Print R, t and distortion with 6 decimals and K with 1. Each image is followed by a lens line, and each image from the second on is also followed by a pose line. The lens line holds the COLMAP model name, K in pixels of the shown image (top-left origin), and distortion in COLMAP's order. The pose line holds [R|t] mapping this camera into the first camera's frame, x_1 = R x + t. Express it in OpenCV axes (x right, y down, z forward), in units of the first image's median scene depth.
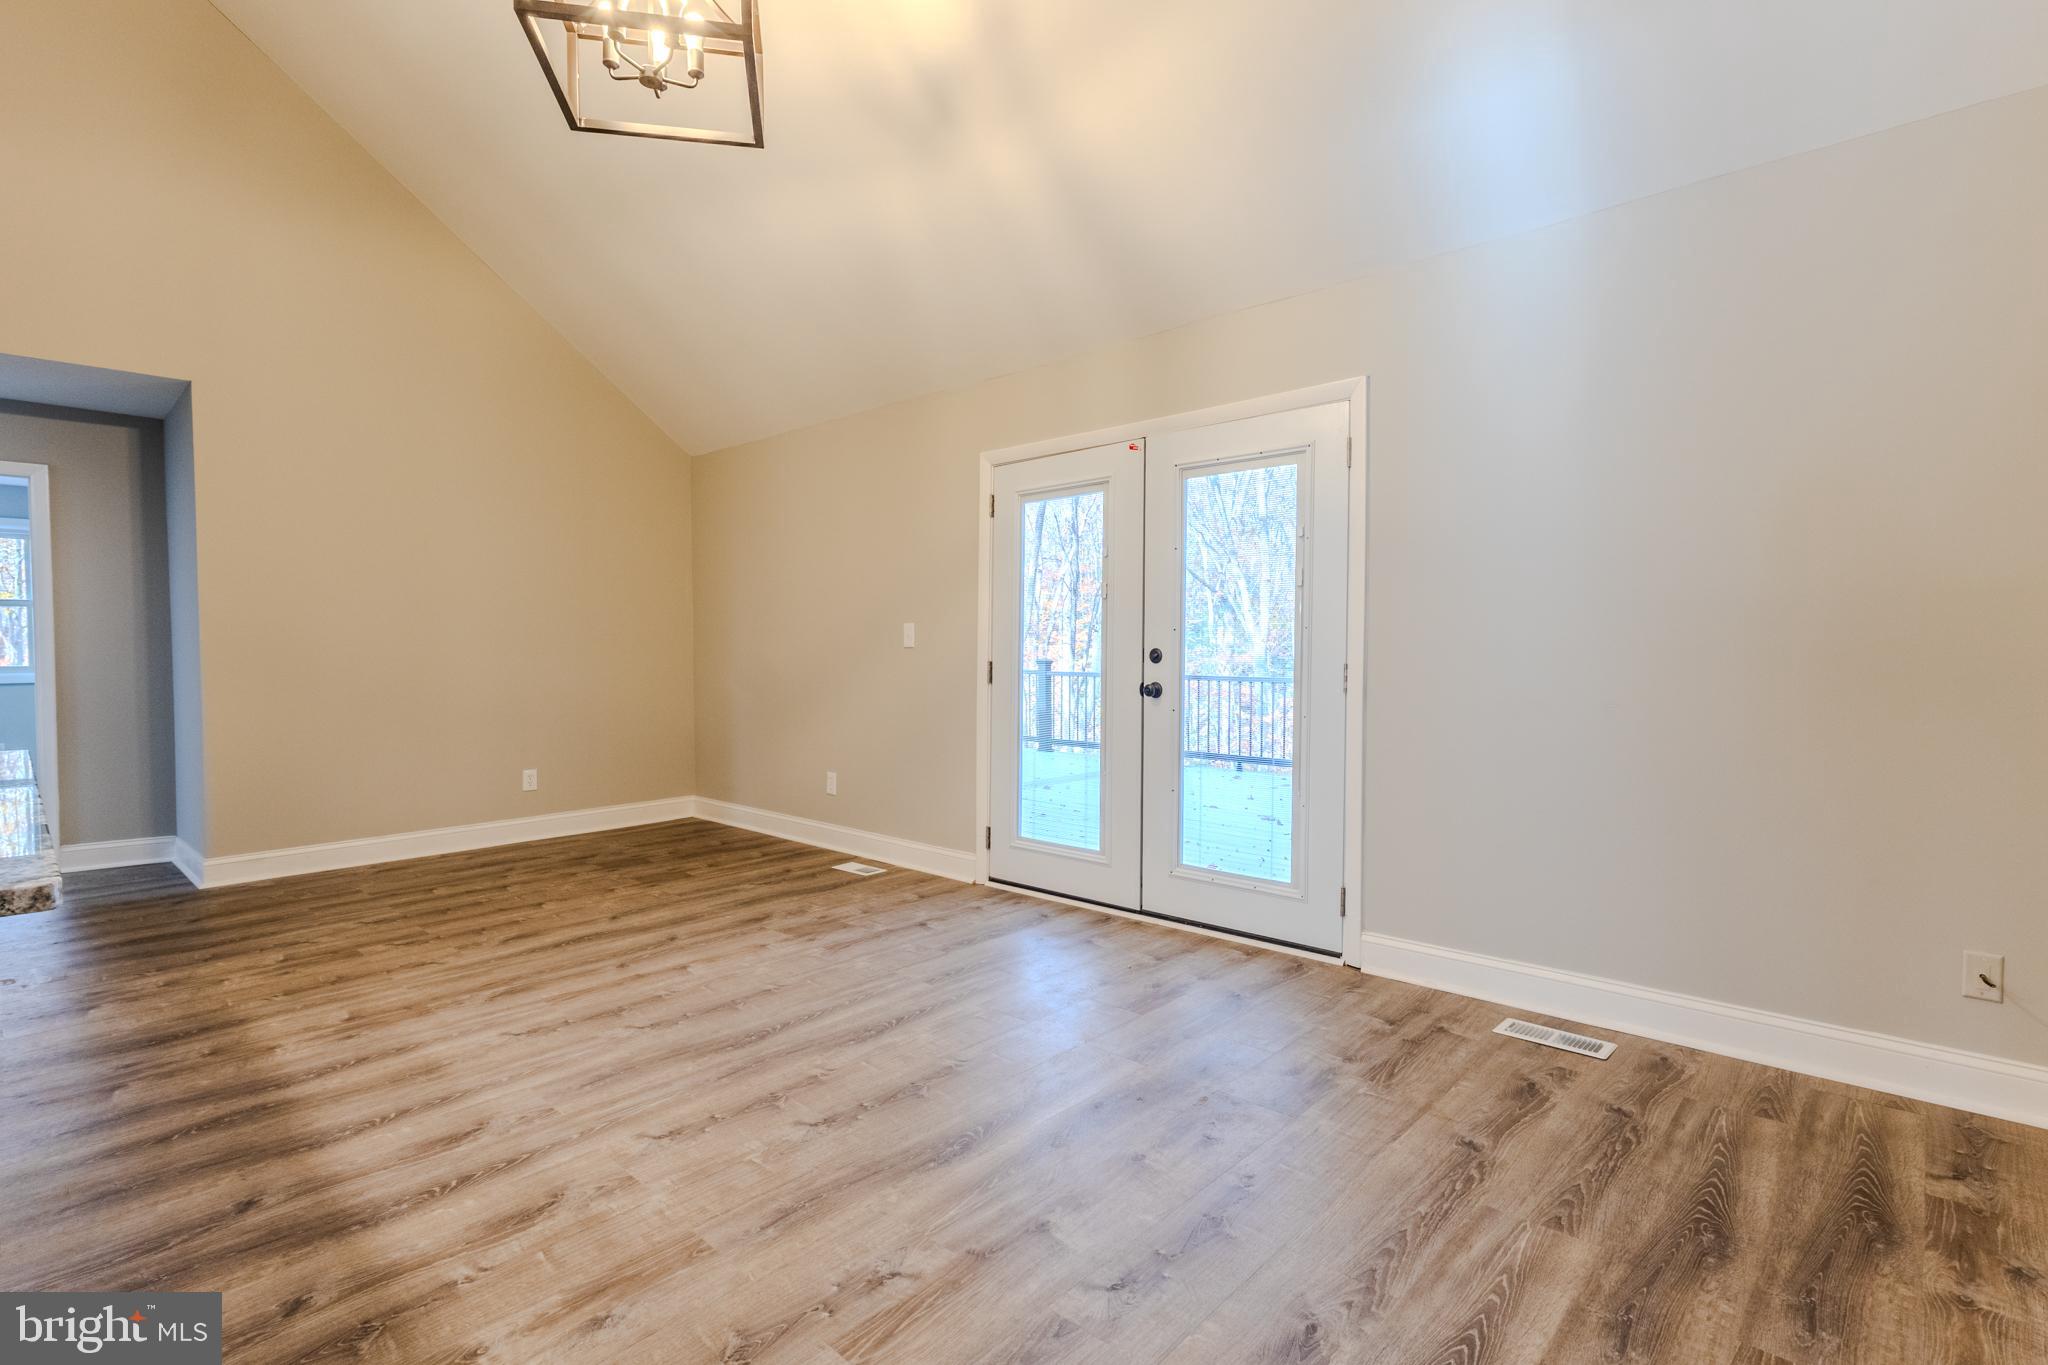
lens RADIAL K [[968.3, 0, 1025.6], [0, 968.3, 682.2], [0, 0, 1]] dist [0.001501, 0.000693]
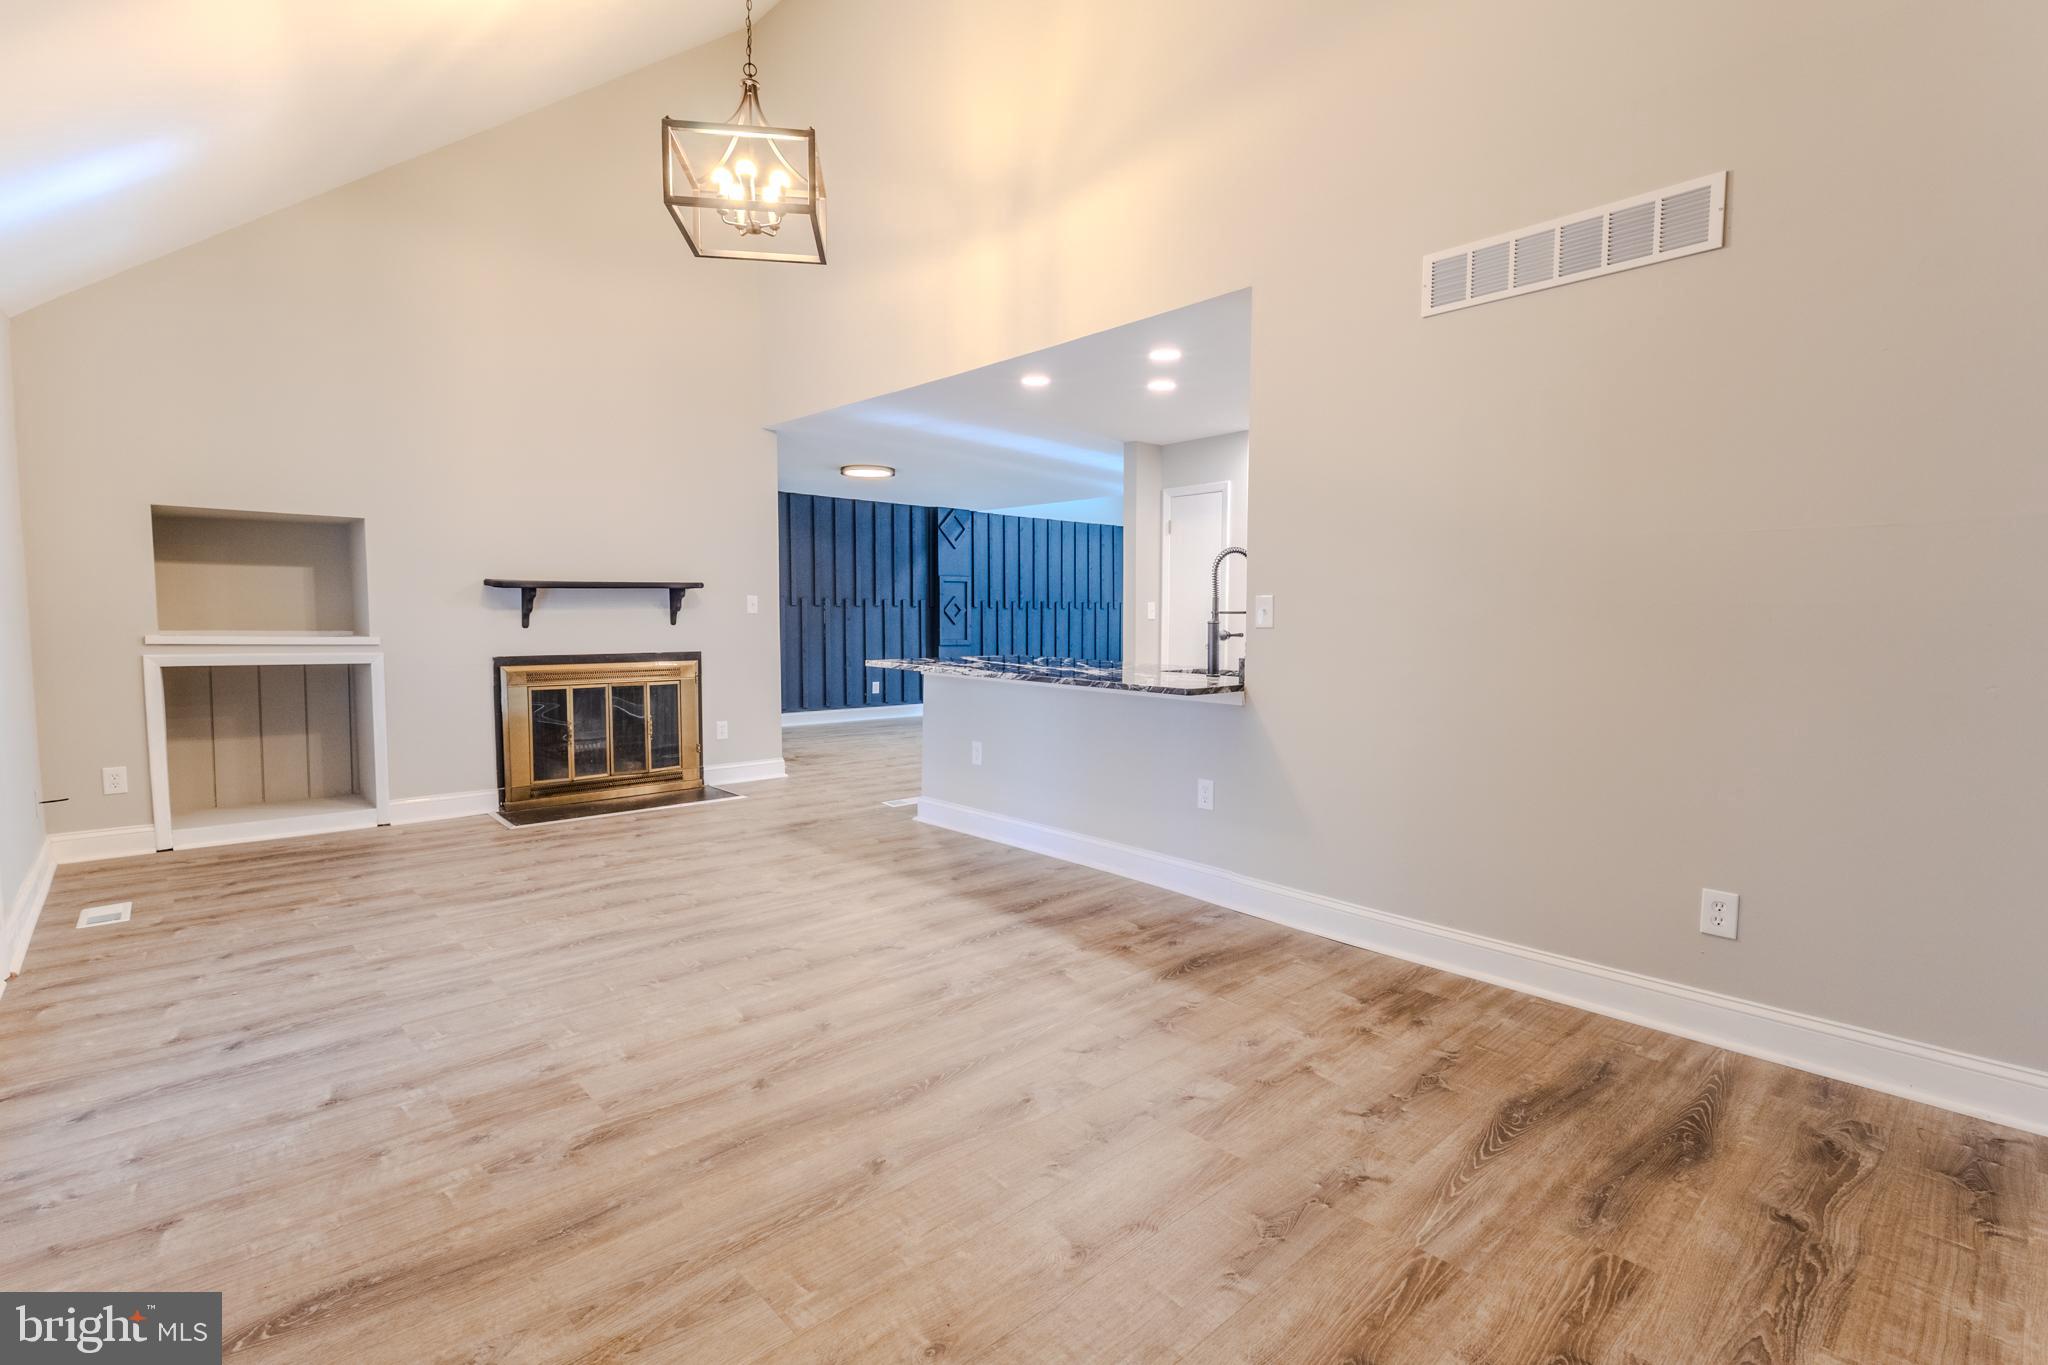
lens RADIAL K [[968.3, 0, 1025.6], [0, 968.3, 682.2], [0, 0, 1]] dist [0.001501, 0.000693]
pose [[-0.996487, -0.007094, 0.083448, -0.689833], [0.001240, 0.995047, 0.099403, -0.063153], [-0.083740, 0.099157, -0.991542, 1.862278]]
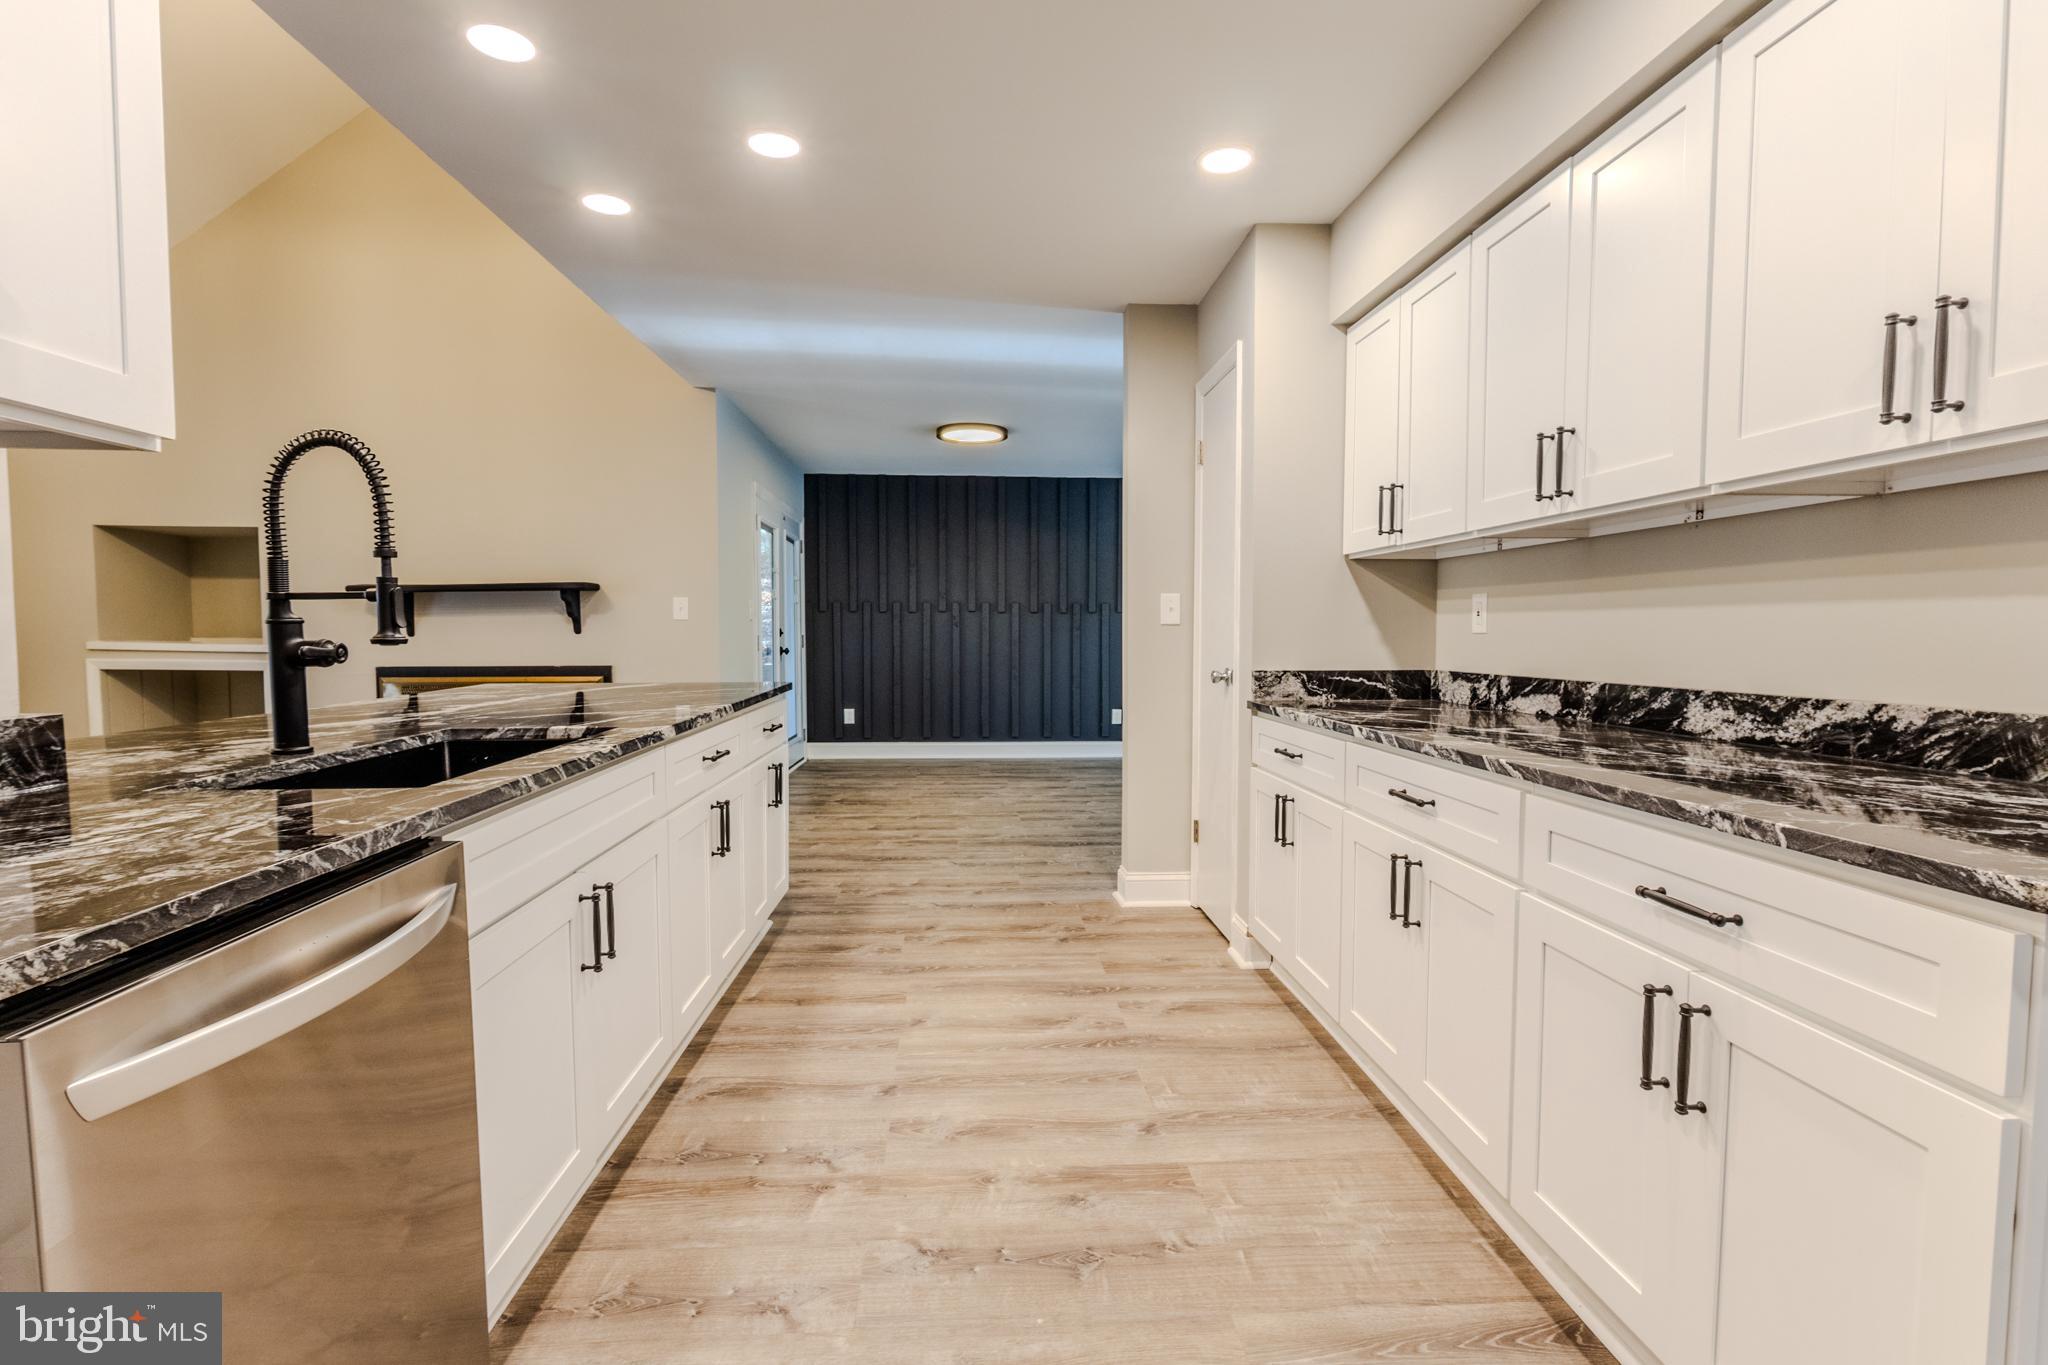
lens RADIAL K [[968.3, 0, 1025.6], [0, 968.3, 682.2], [0, 0, 1]] dist [0.001501, 0.000693]
pose [[-0.725216, -0.036309, 0.687564, -1.477801], [0.023104, 0.996763, 0.077006, -0.012083], [-0.688134, 0.071732, -0.722029, 0.654970]]
